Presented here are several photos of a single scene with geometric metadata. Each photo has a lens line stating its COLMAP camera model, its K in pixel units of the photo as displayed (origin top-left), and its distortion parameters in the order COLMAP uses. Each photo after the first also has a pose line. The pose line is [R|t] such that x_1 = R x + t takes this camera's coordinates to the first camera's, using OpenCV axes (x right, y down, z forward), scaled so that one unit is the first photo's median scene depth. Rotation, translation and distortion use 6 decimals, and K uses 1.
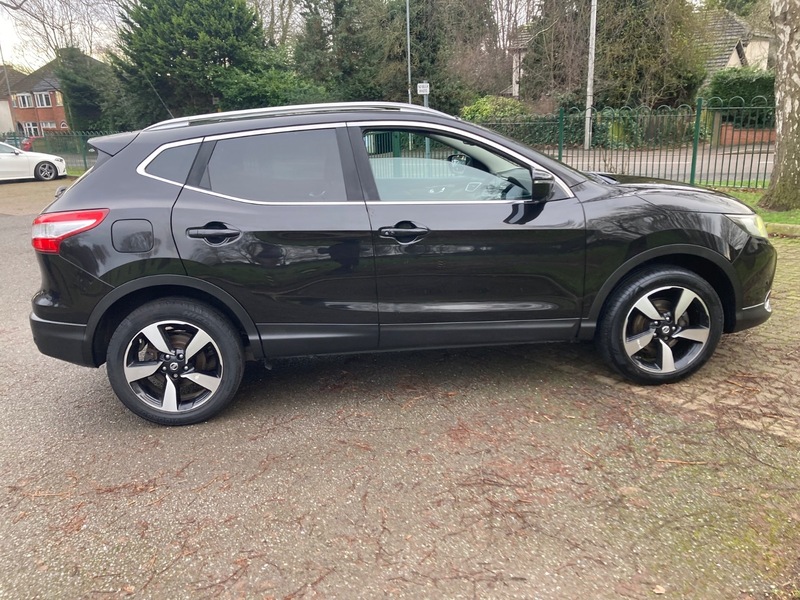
lens RADIAL K [[641.8, 0, 392.8], [0, 641.8, 299.0], [0, 0, 1]] dist [0.015256, 0.002929]
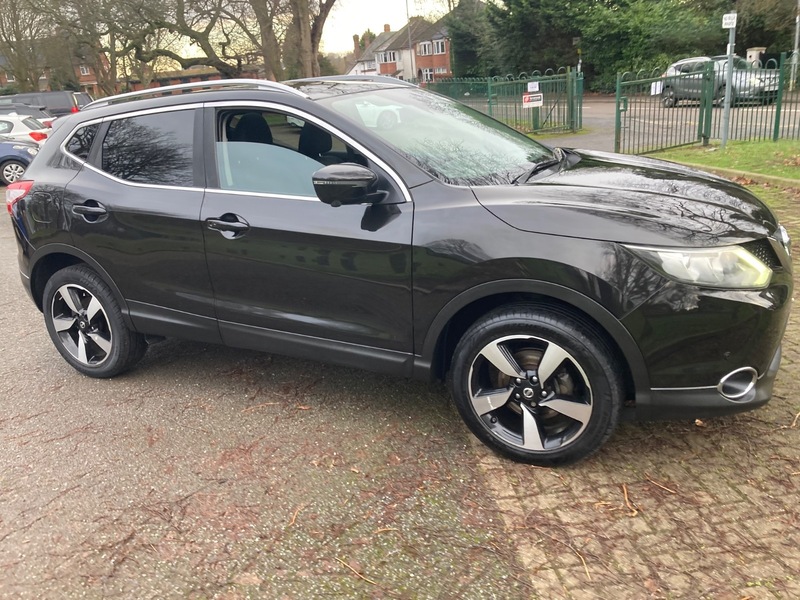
lens RADIAL K [[644.1, 0, 398.6], [0, 644.1, 305.7], [0, 0, 1]] dist [0.010311, 0.003718]
pose [[0.842870, 0.160561, -0.513604, 0.672685], [-0.111493, 0.985844, 0.125221, -0.126083], [0.526440, -0.048282, 0.848840, 0.319195]]
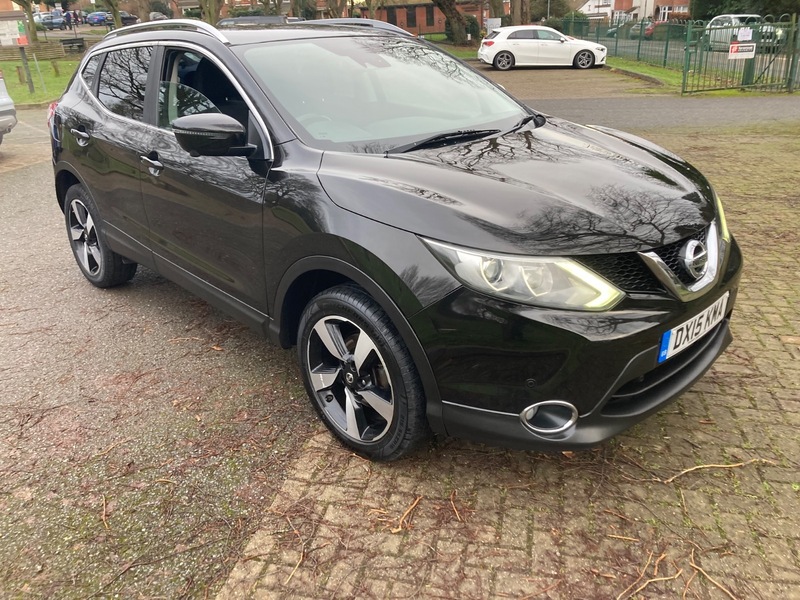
lens RADIAL K [[649.8, 0, 404.1], [0, 649.8, 288.2], [0, 0, 1]] dist [0.013450, -0.001722]
pose [[0.626901, 0.316882, -0.711745, 0.940166], [-0.213217, 0.948453, 0.234468, -0.220827], [0.749355, 0.004768, 0.662151, 0.600848]]
